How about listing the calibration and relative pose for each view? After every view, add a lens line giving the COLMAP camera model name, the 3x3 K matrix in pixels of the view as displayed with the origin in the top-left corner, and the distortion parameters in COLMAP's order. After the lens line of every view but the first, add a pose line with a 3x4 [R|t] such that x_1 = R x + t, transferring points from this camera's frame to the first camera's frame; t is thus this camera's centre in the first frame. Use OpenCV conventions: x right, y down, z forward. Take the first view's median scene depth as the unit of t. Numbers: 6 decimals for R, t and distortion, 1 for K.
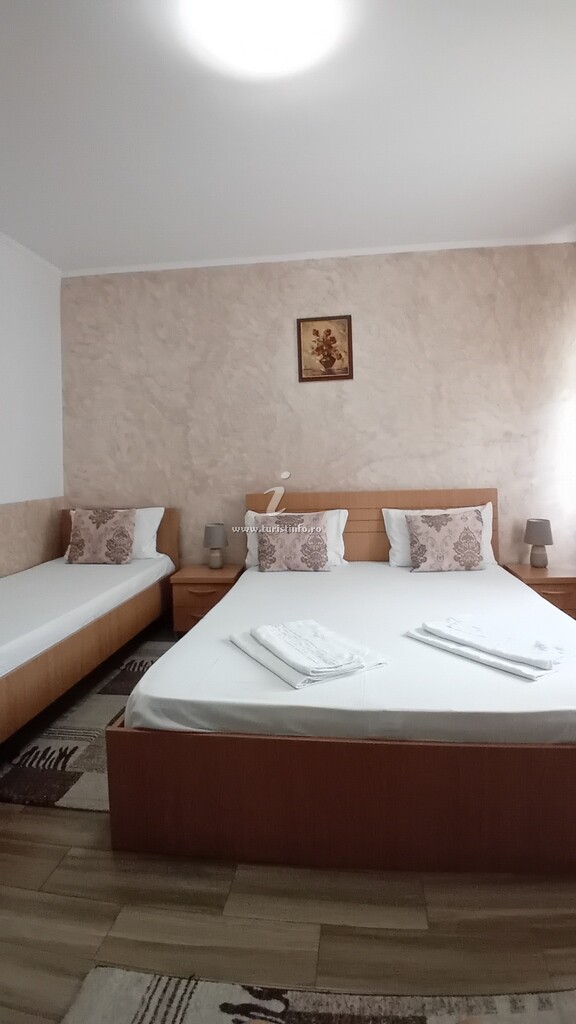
lens RADIAL K [[511.7, 0, 295.3], [0, 511.7, 473.2], [0, 0, 1]] dist [0.004401, -0.042769]
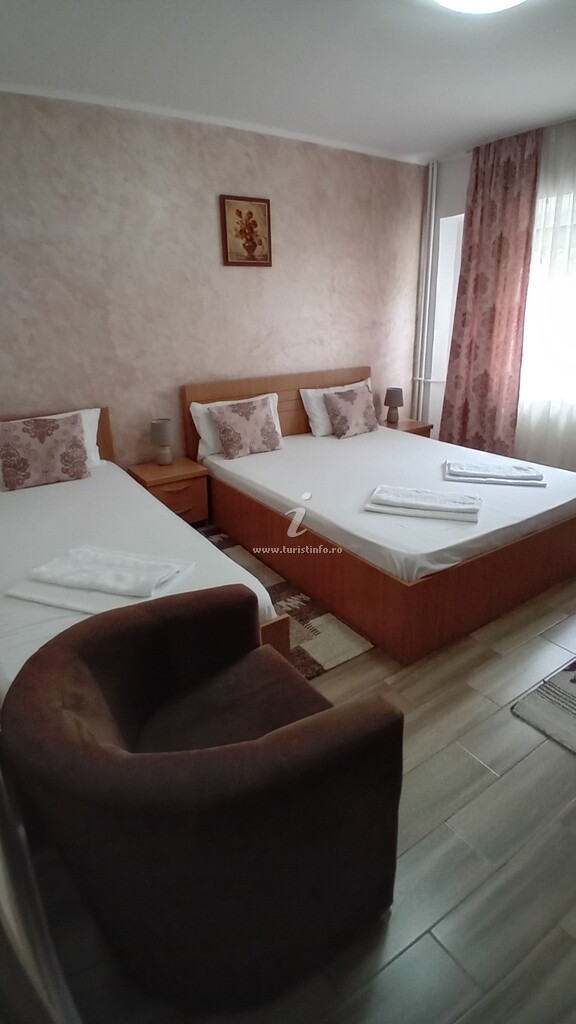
lens RADIAL K [[511.7, 0, 295.3], [0, 511.7, 473.2], [0, 0, 1]] dist [0.004401, -0.042769]
pose [[0.754815, -0.185744, 0.629089, -0.585984], [0.011954, 0.962805, 0.269934, -0.059095], [-0.655828, -0.196230, 0.728960, 0.122017]]
